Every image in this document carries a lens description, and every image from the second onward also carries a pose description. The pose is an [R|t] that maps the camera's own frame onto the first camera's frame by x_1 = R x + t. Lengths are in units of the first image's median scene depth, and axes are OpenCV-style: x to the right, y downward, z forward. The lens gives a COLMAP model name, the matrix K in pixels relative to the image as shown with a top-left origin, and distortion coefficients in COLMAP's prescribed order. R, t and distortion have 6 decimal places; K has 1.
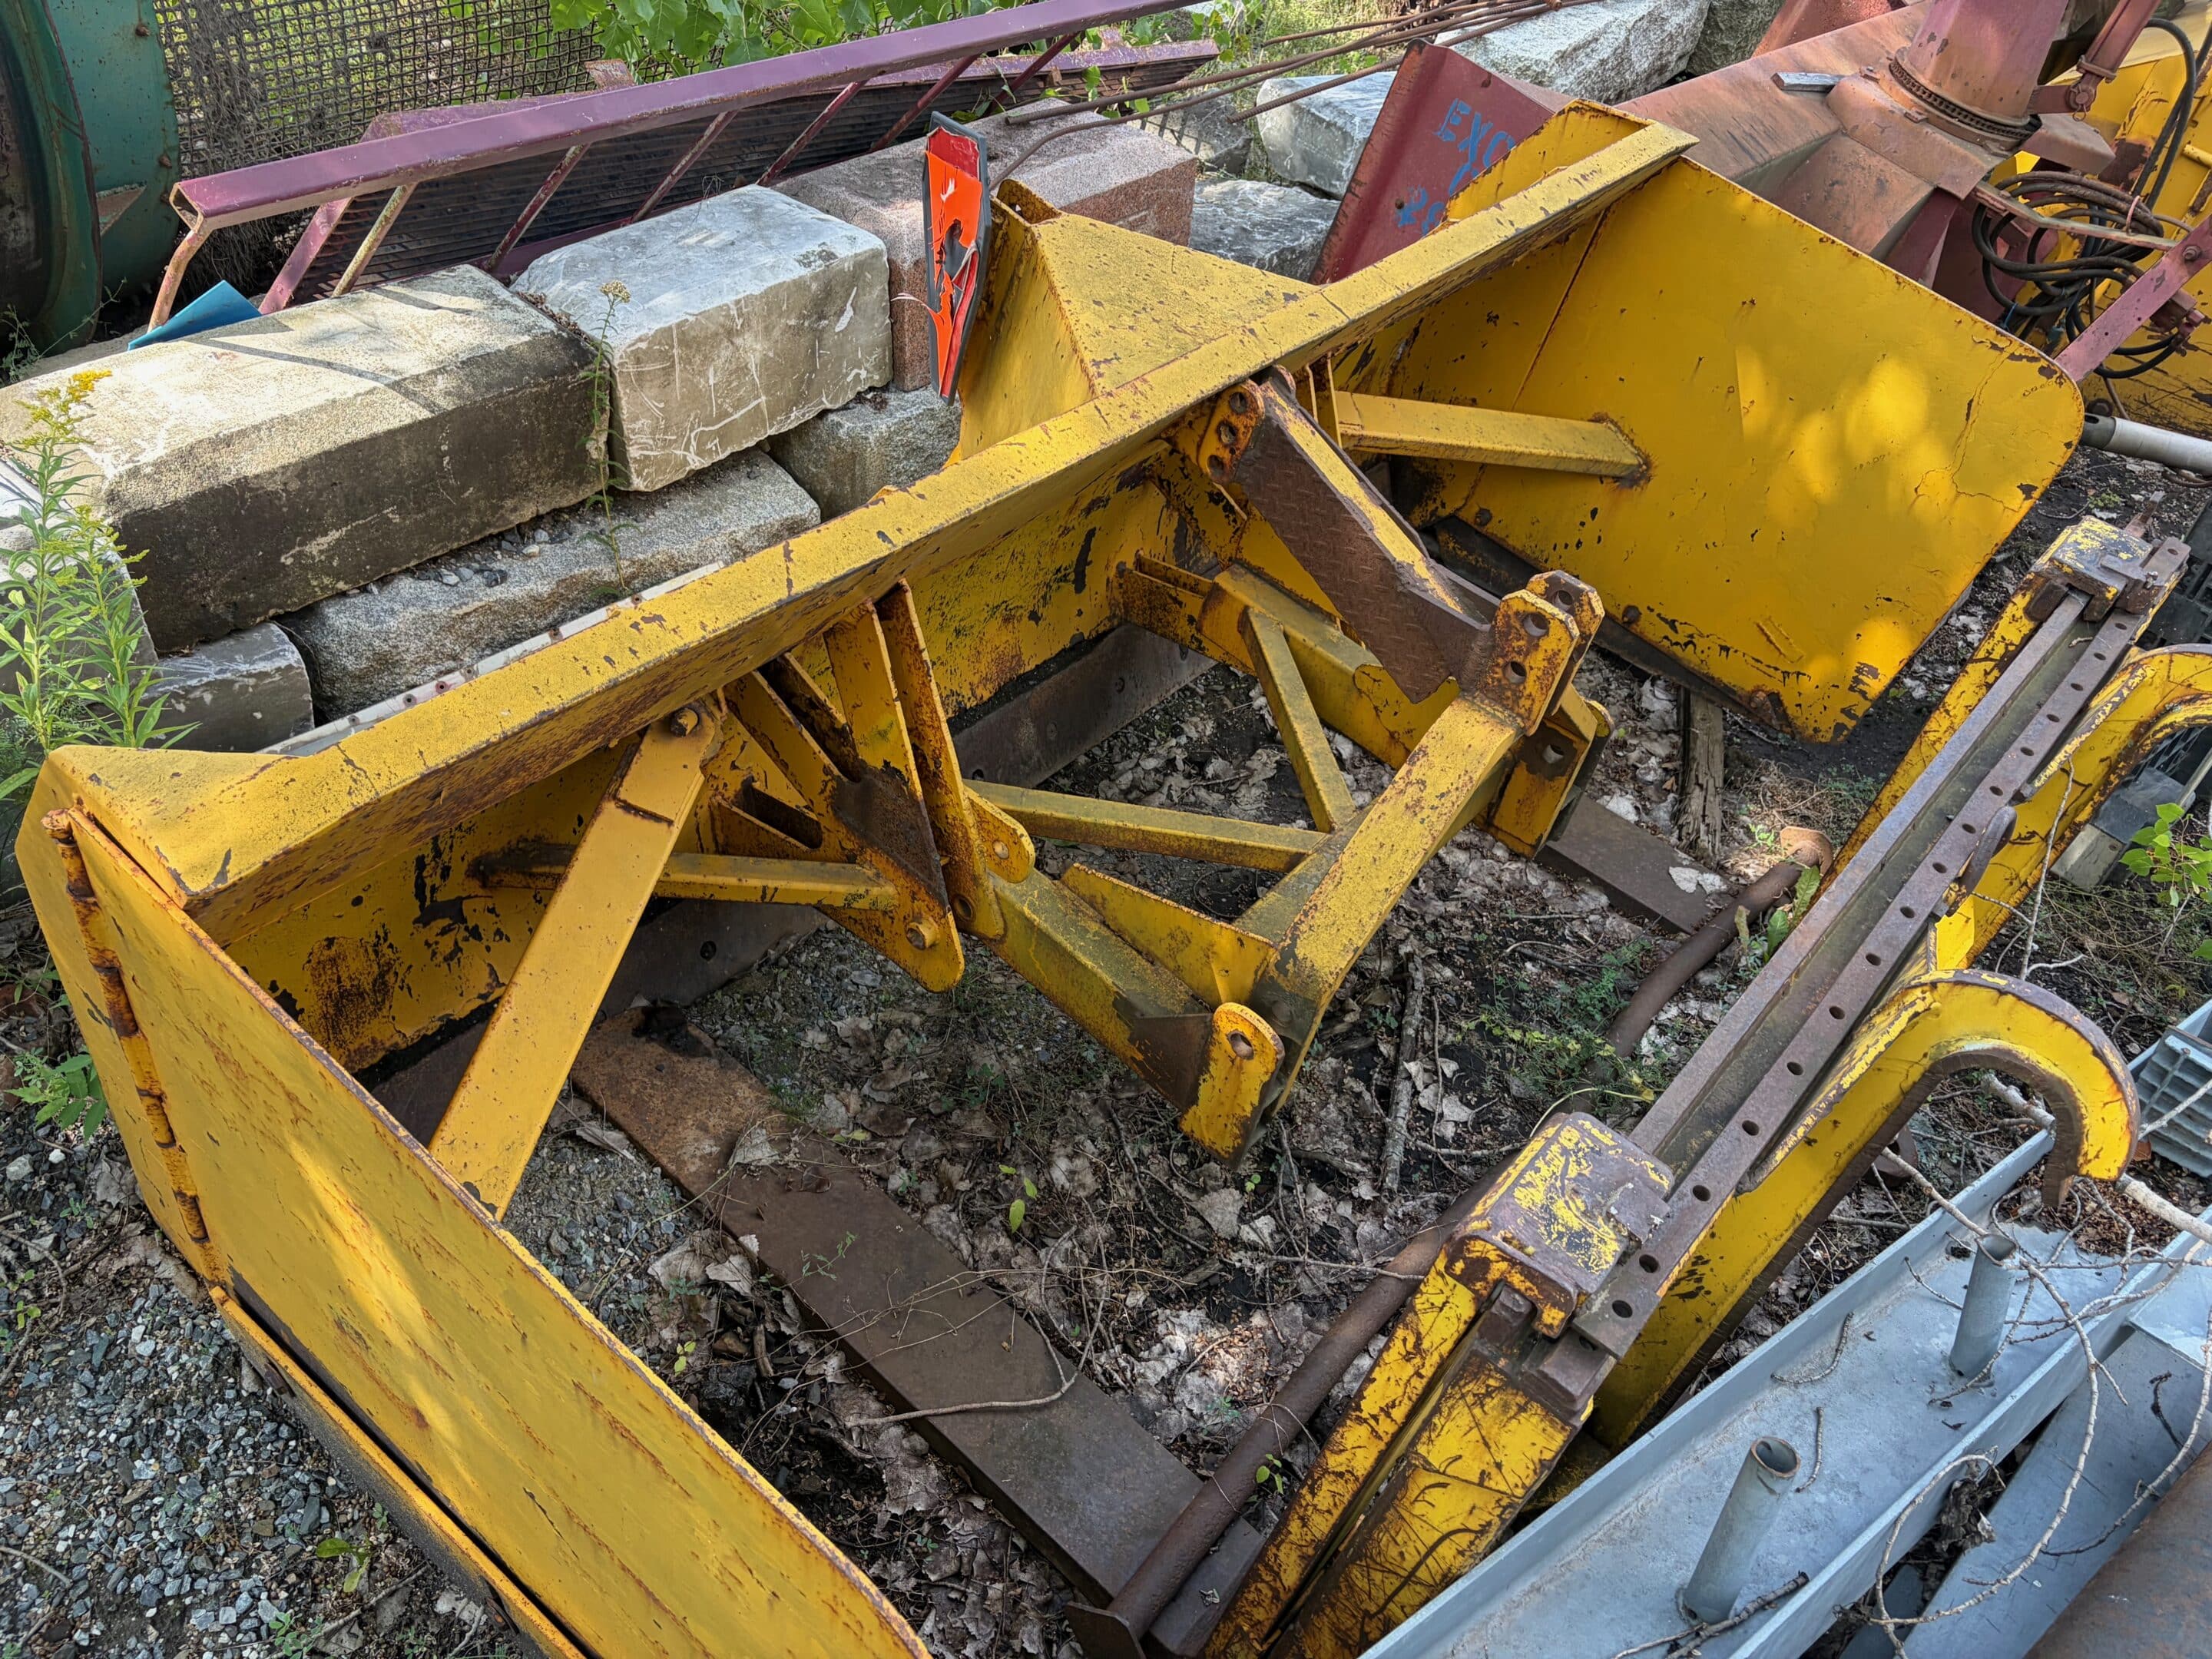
lens RADIAL K [[1673.5, 0, 1092.5], [0, 1673.5, 816.1], [0, 0, 1]] dist [0.034360, -0.033811]
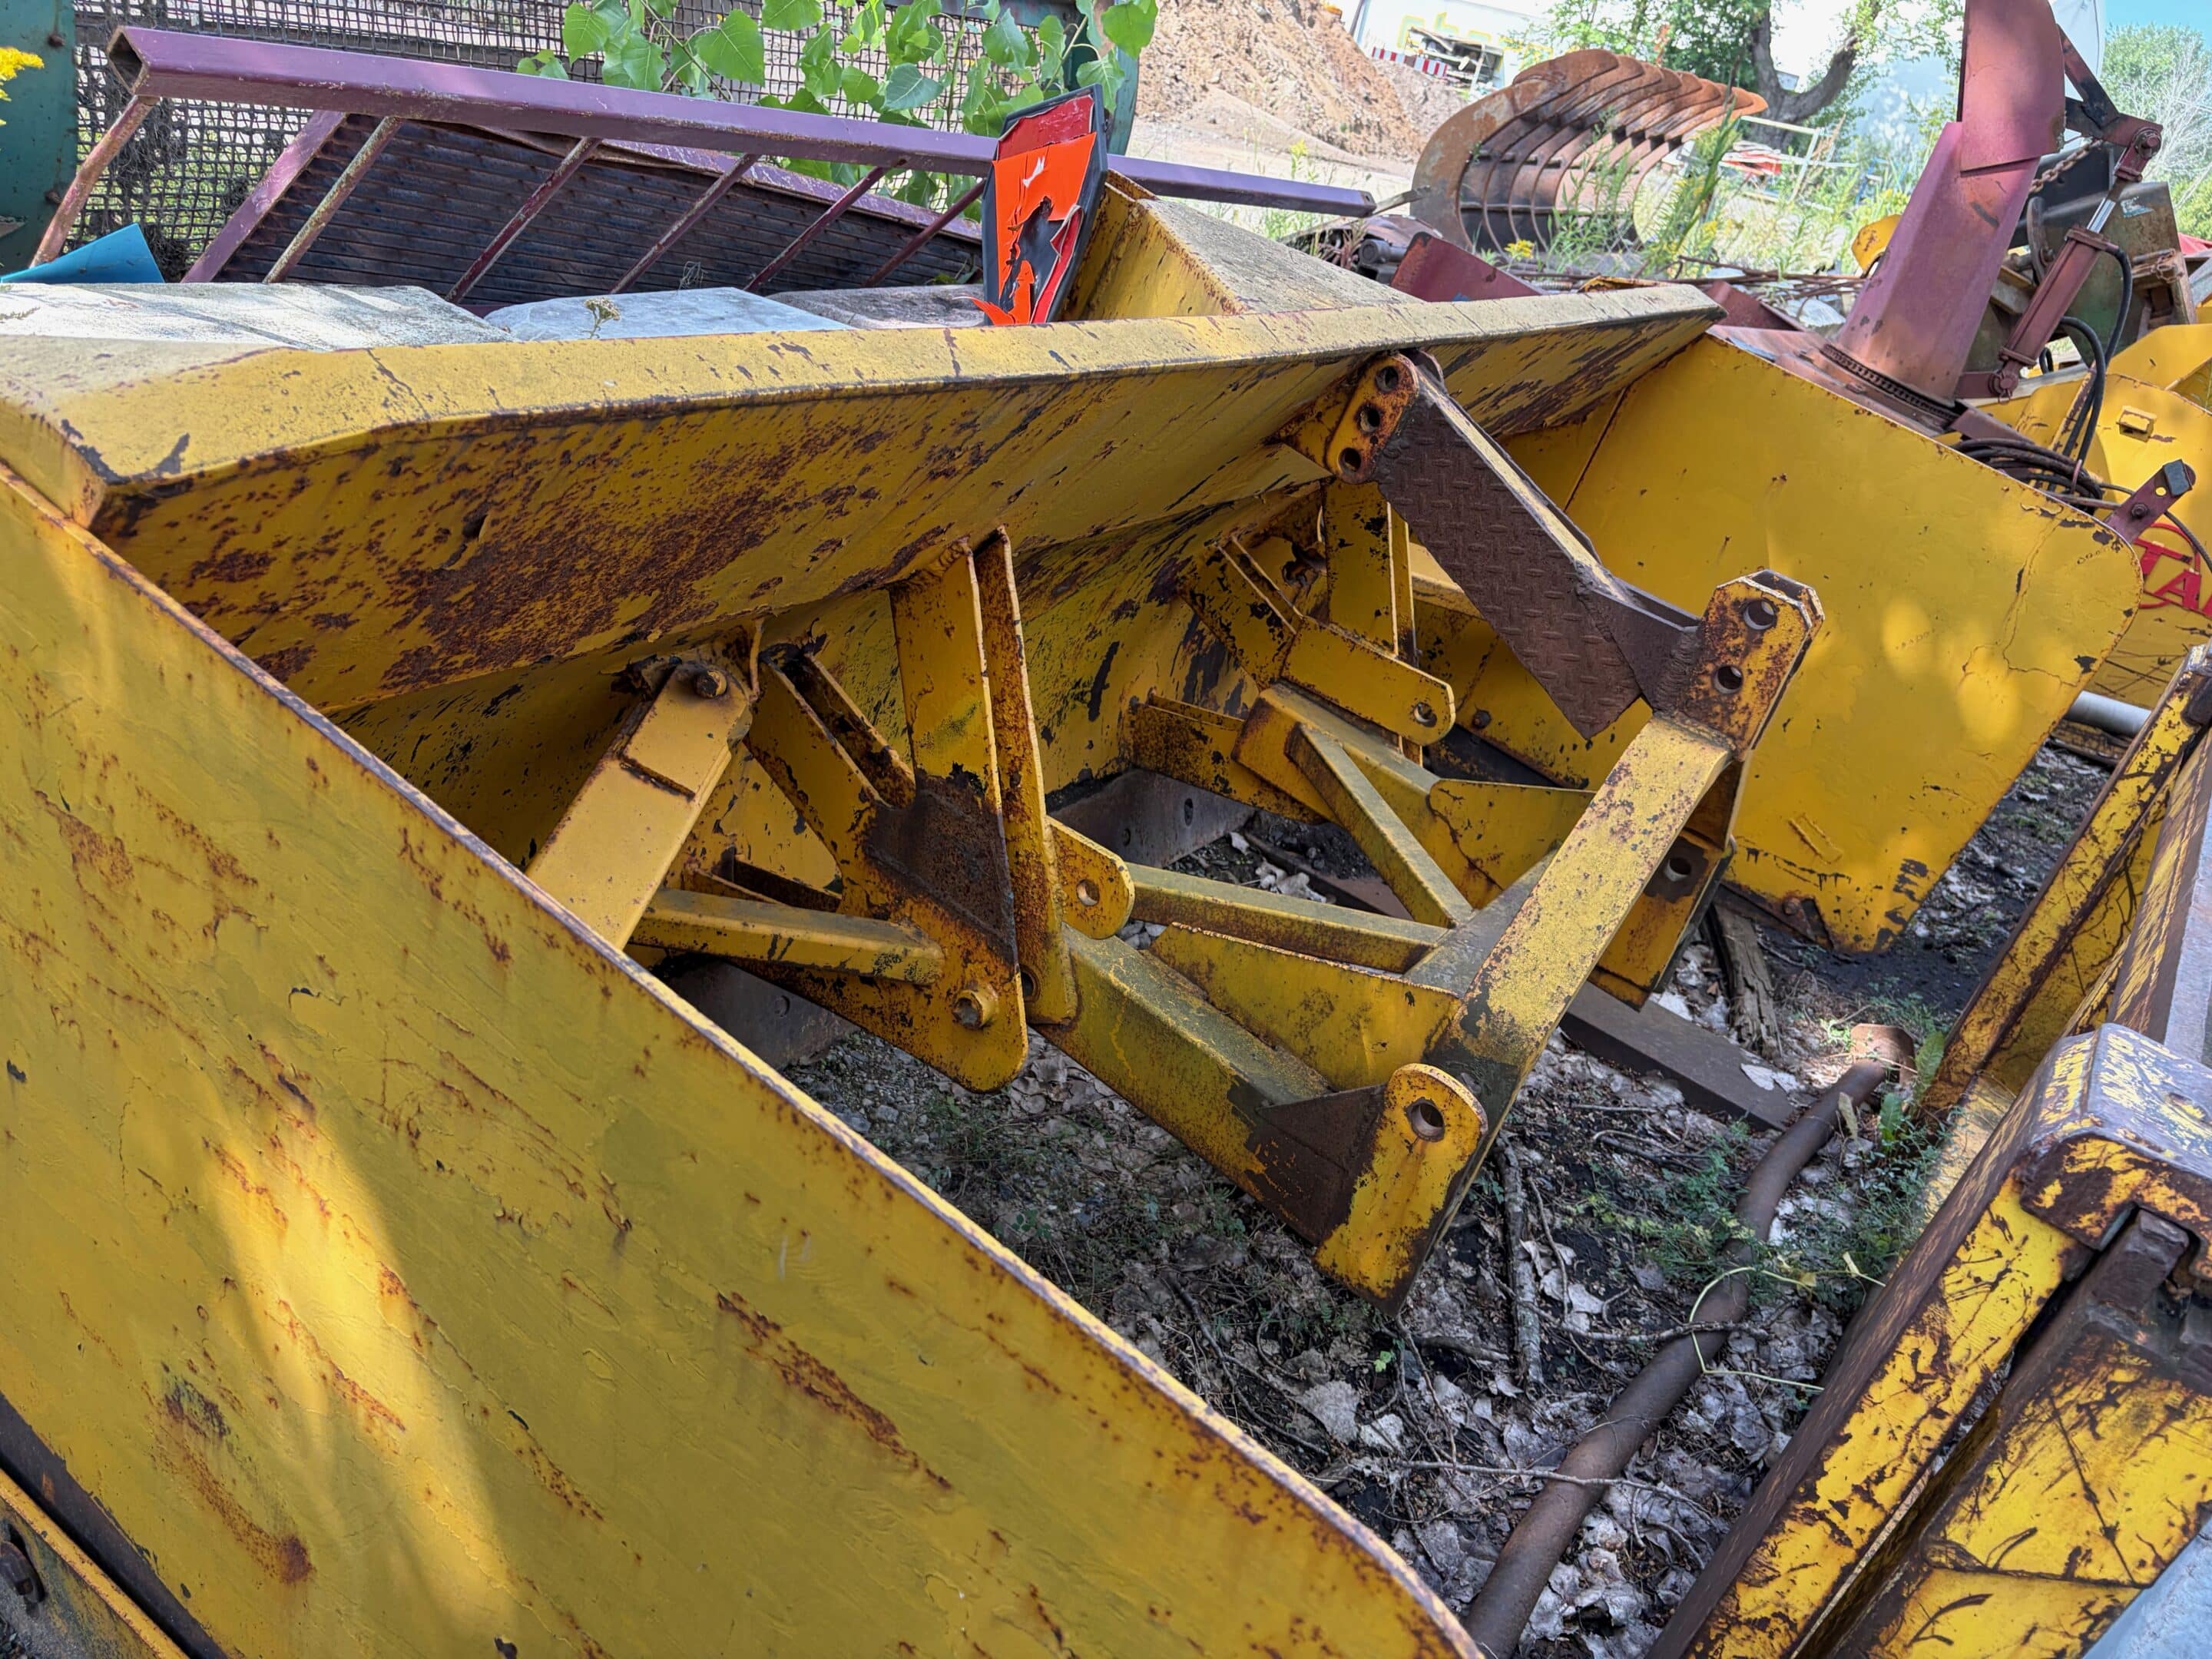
lens RADIAL K [[1673.5, 0, 1110.9], [0, 1673.5, 835.2], [0, 0, 1]] dist [0.034360, -0.033811]
pose [[0.990421, 0.047497, 0.129654, -0.138760], [-0.015383, 0.971085, -0.238238, 0.169733], [-0.137220, 0.233961, 0.962514, 0.217798]]
